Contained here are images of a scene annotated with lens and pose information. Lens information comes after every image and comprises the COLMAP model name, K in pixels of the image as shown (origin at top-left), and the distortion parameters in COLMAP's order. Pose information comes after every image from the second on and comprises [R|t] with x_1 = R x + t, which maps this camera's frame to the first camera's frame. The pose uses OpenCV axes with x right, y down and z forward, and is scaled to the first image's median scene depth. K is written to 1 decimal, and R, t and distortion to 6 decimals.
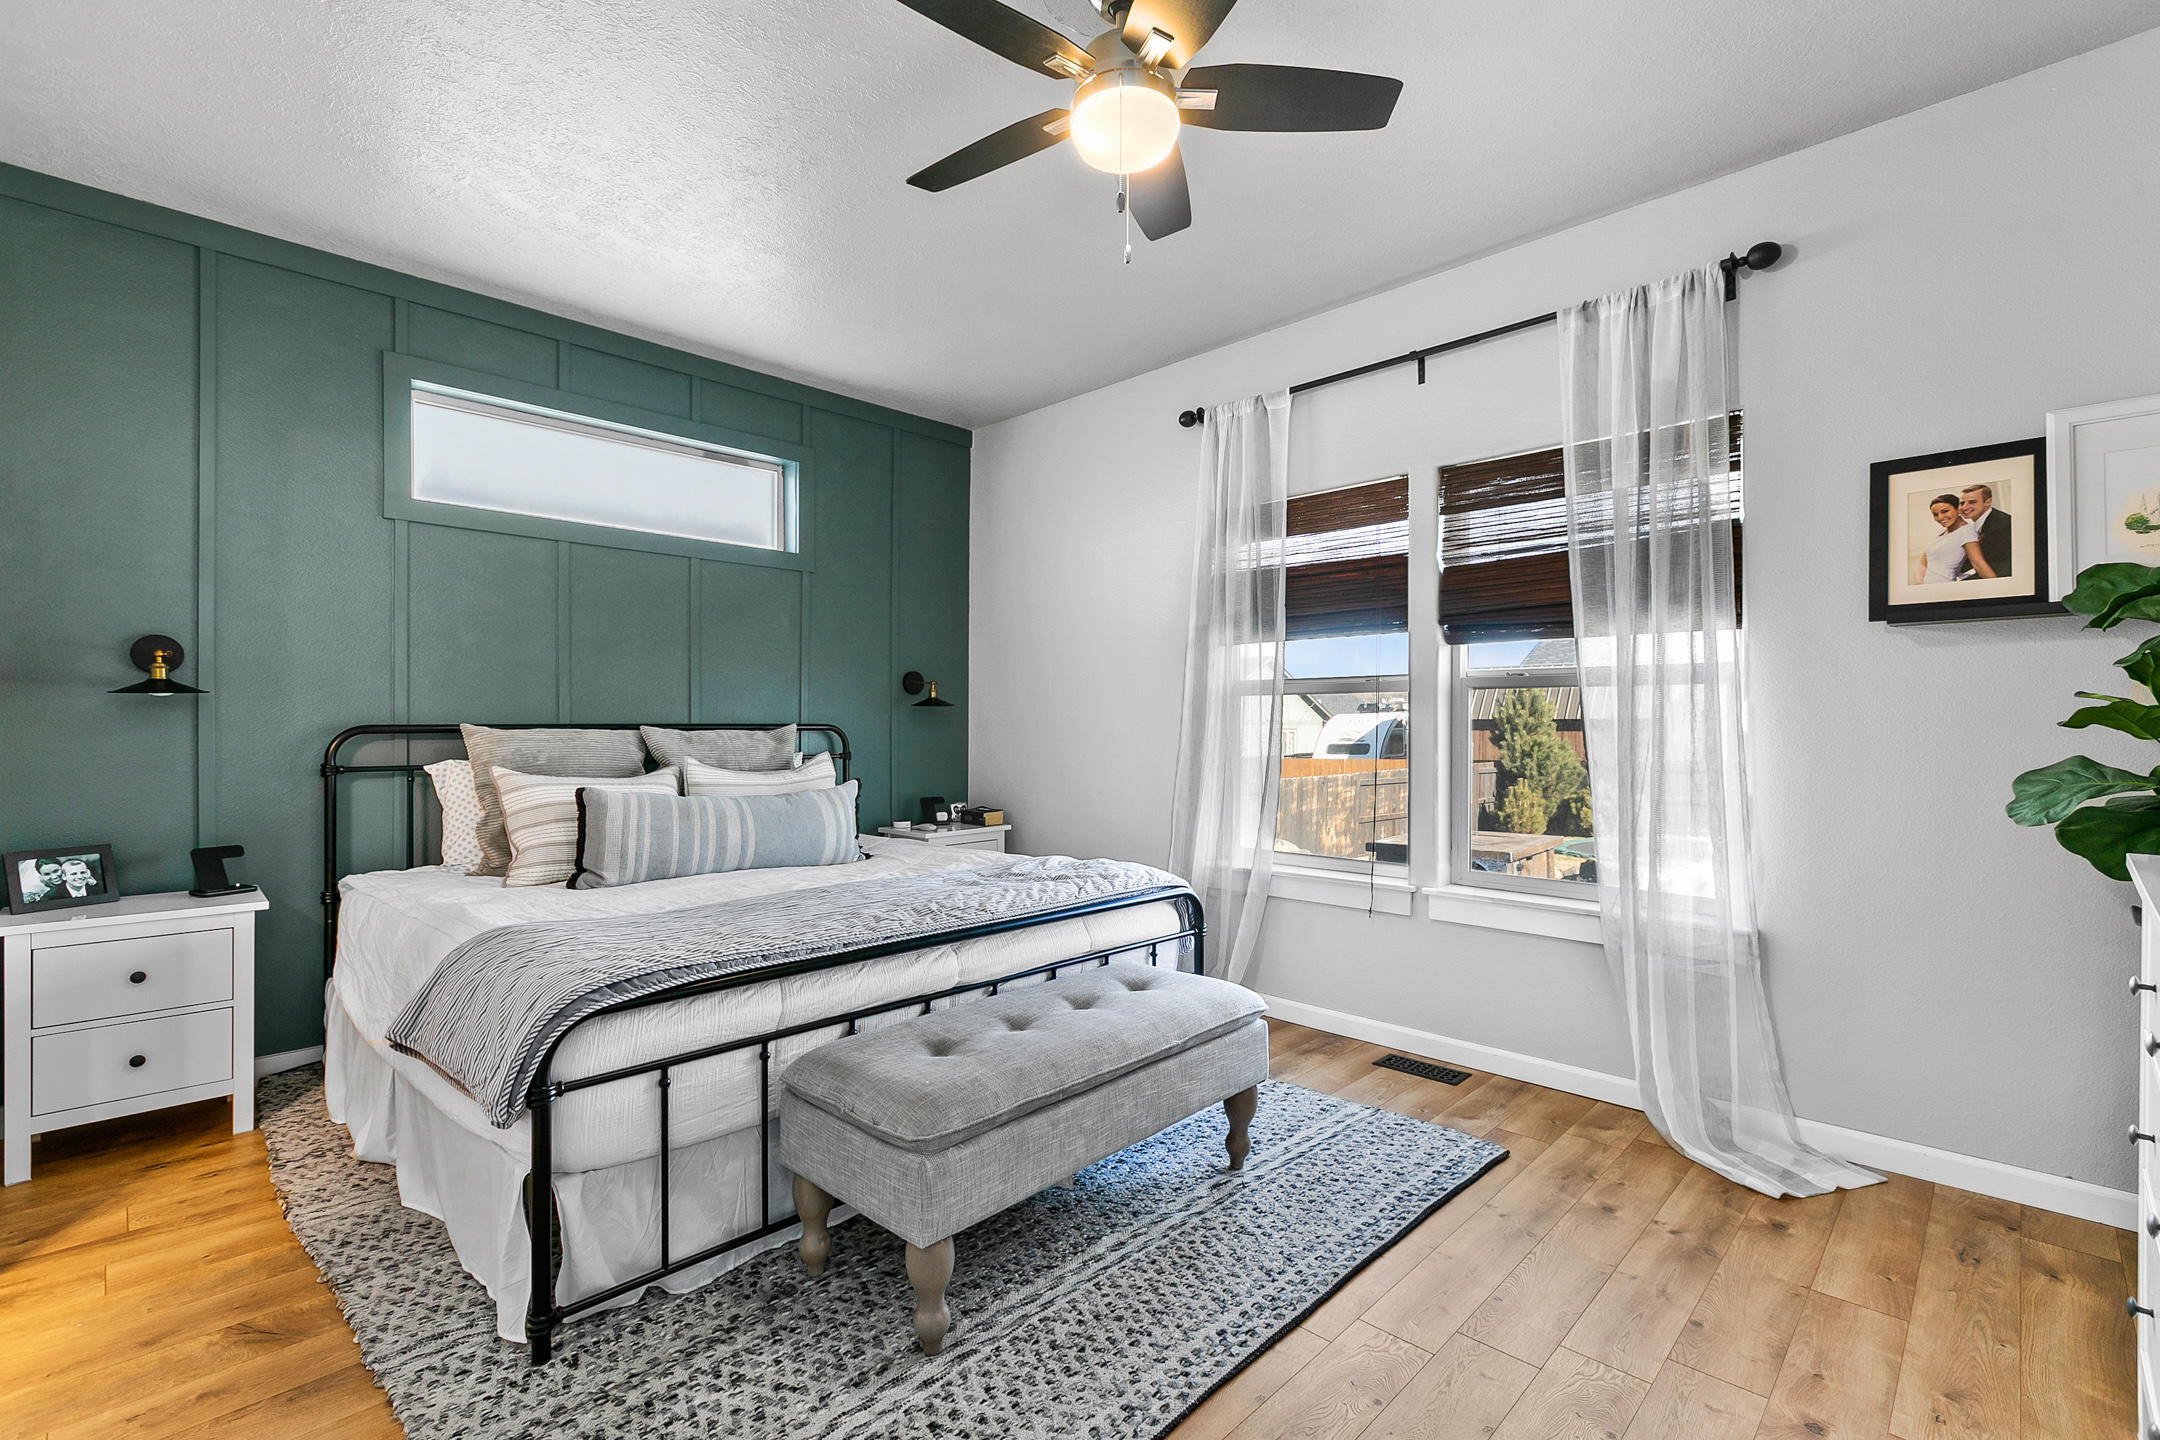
lens RADIAL K [[975.1, 0, 1082.1], [0, 975.1, 722.3], [0, 0, 1]] dist [0.002738, 0.000957]
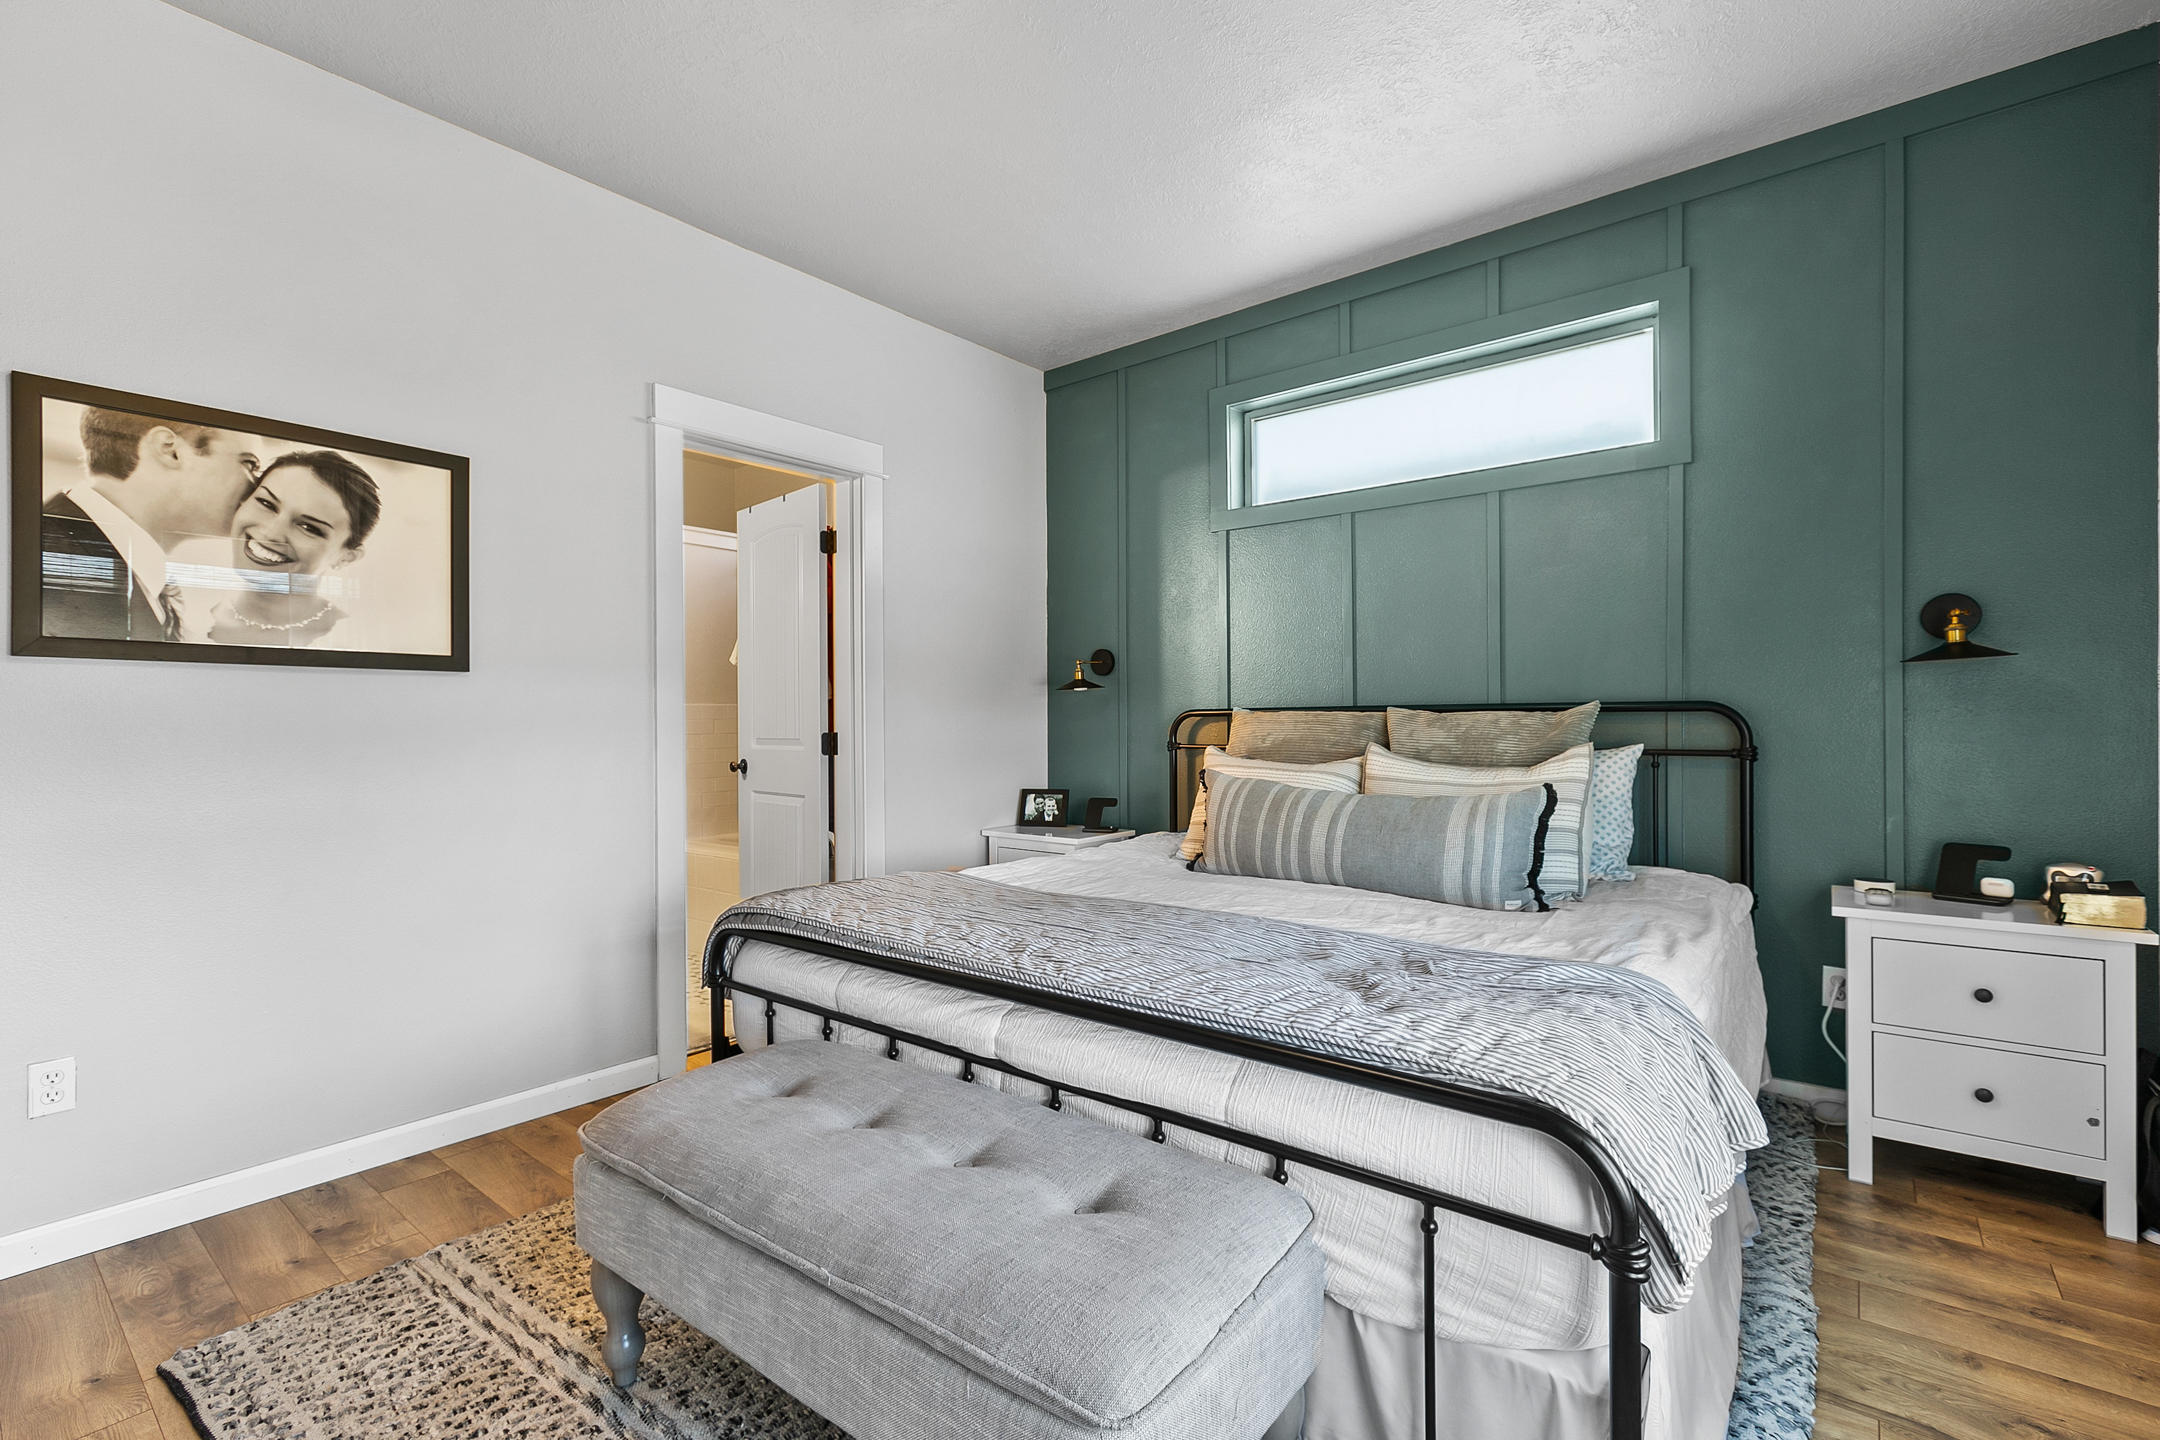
lens RADIAL K [[975.1, 0, 1081.7], [0, 975.1, 722.7], [0, 0, 1]] dist [0.002738, 0.000957]
pose [[0.075367, -0.003344, -0.997150, 0.518242], [0.007553, 0.999968, -0.002782, 0.024053], [0.997127, -0.007322, 0.075390, 0.894402]]
